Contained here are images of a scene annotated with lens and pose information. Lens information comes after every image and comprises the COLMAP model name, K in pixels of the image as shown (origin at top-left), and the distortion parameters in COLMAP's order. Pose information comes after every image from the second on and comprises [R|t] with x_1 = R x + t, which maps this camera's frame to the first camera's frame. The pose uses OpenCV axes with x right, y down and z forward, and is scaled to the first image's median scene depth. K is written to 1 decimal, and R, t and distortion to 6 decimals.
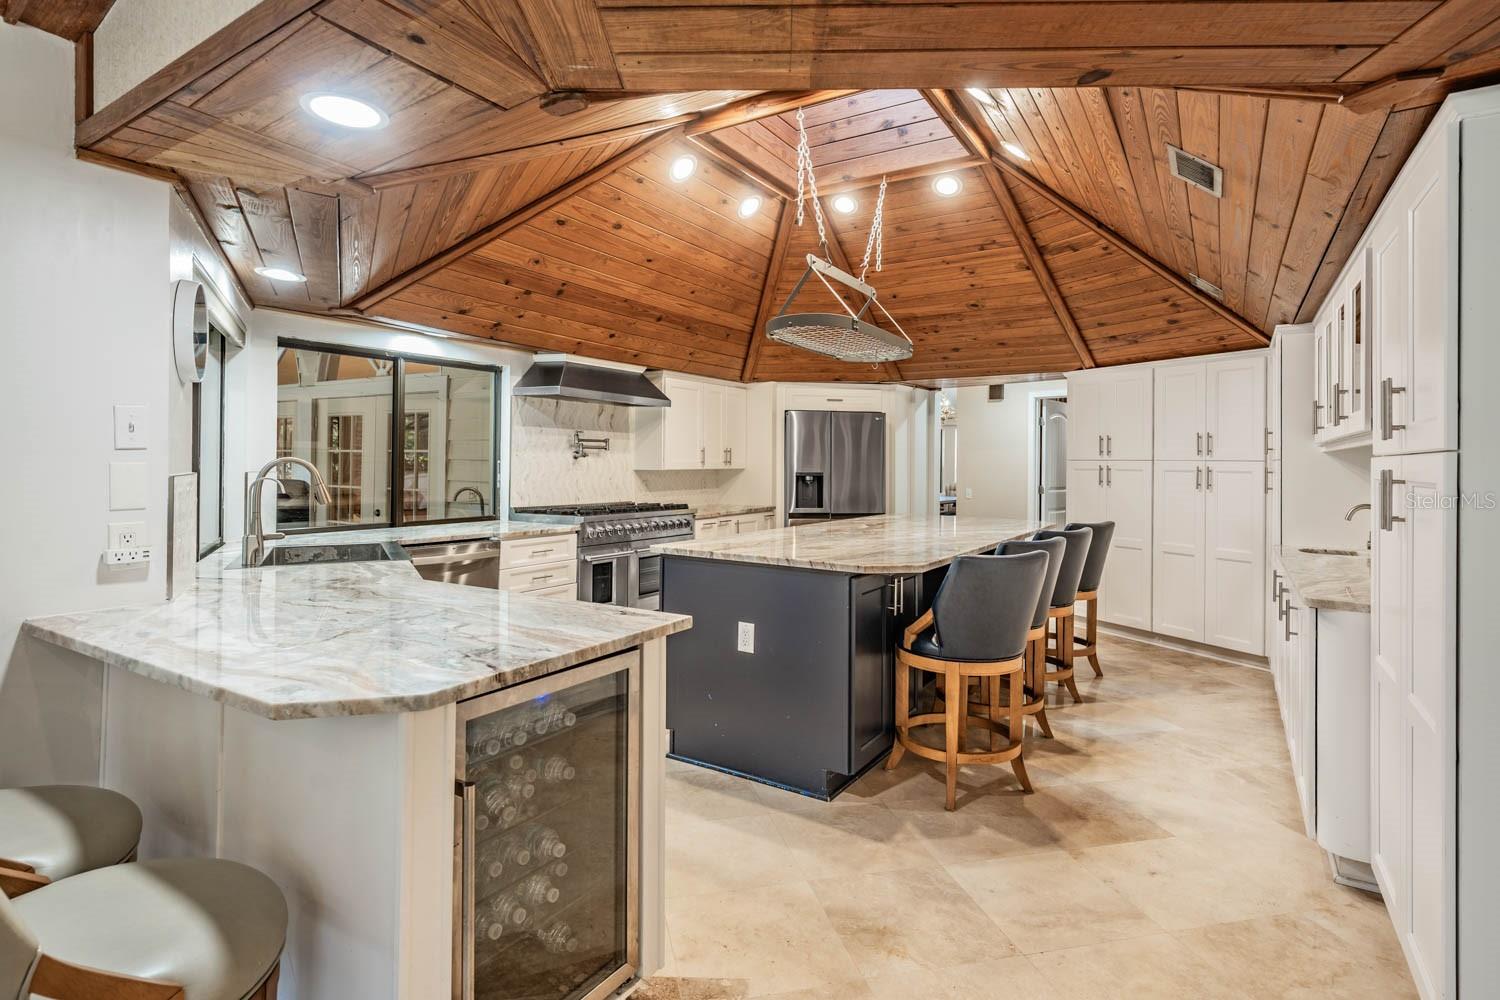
lens RADIAL K [[777.2, 0, 701.6], [0, 777.2, 471.6], [0, 0, 1]] dist [0.000076, -0.000122]
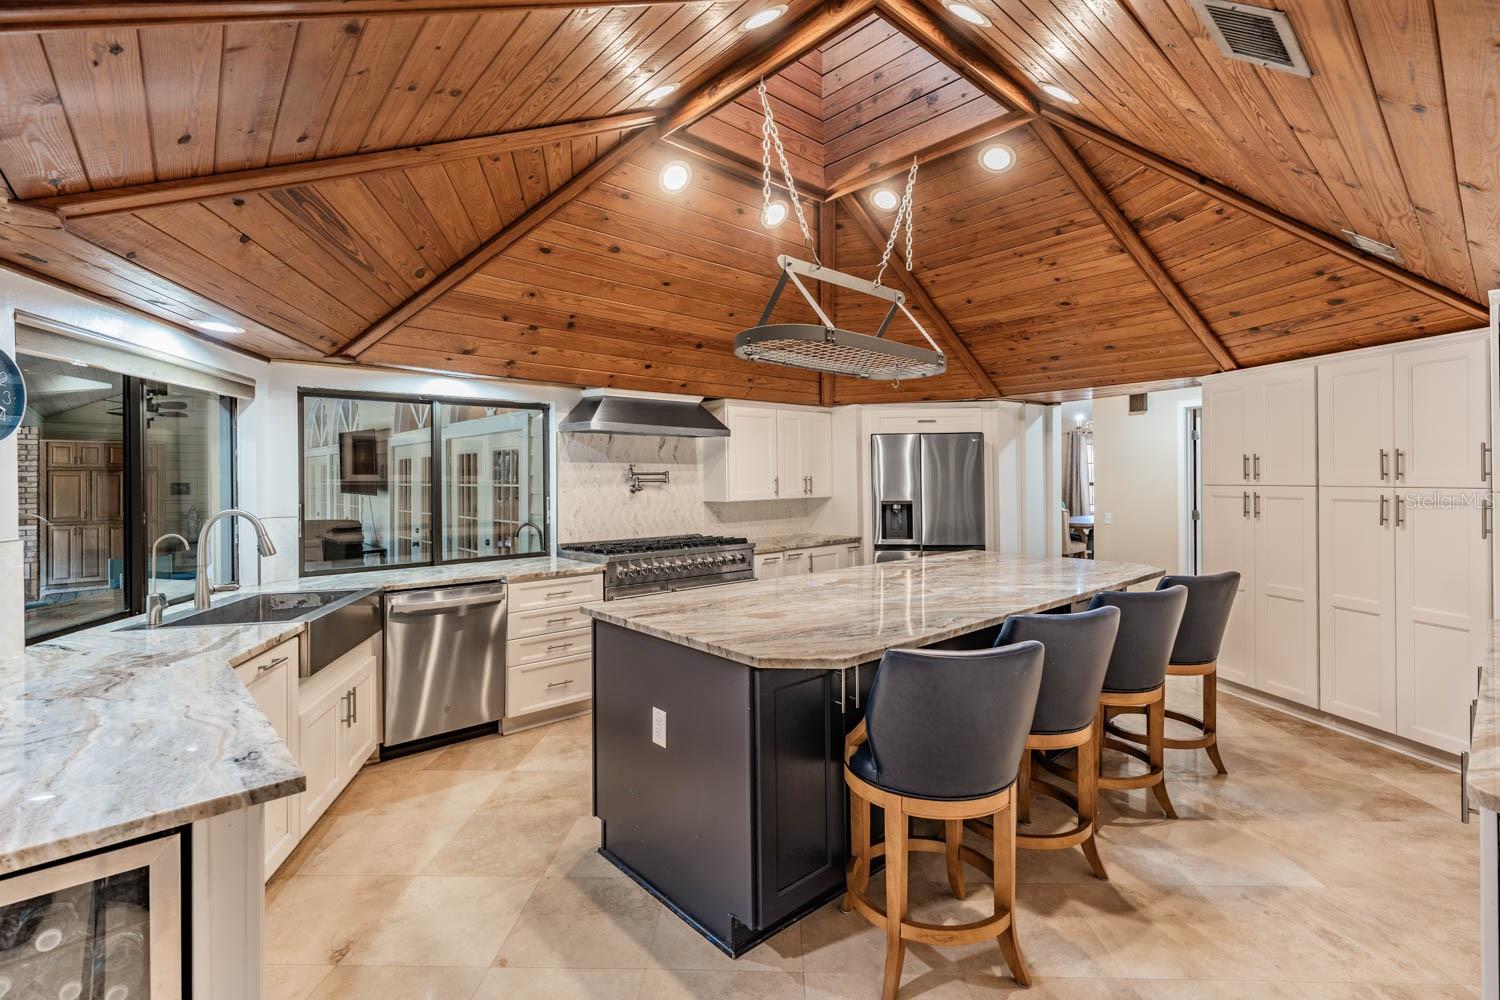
lens RADIAL K [[673.7, 0, 751.3], [0, 673.7, 484.8], [0, 0, 1]] dist [0.000134, -0.000147]
pose [[0.966495, -0.016132, -0.256178, 0.239067], [0.016917, 0.999857, 0.000862, -0.028729], [0.256127, -0.005167, 0.966629, 0.243217]]
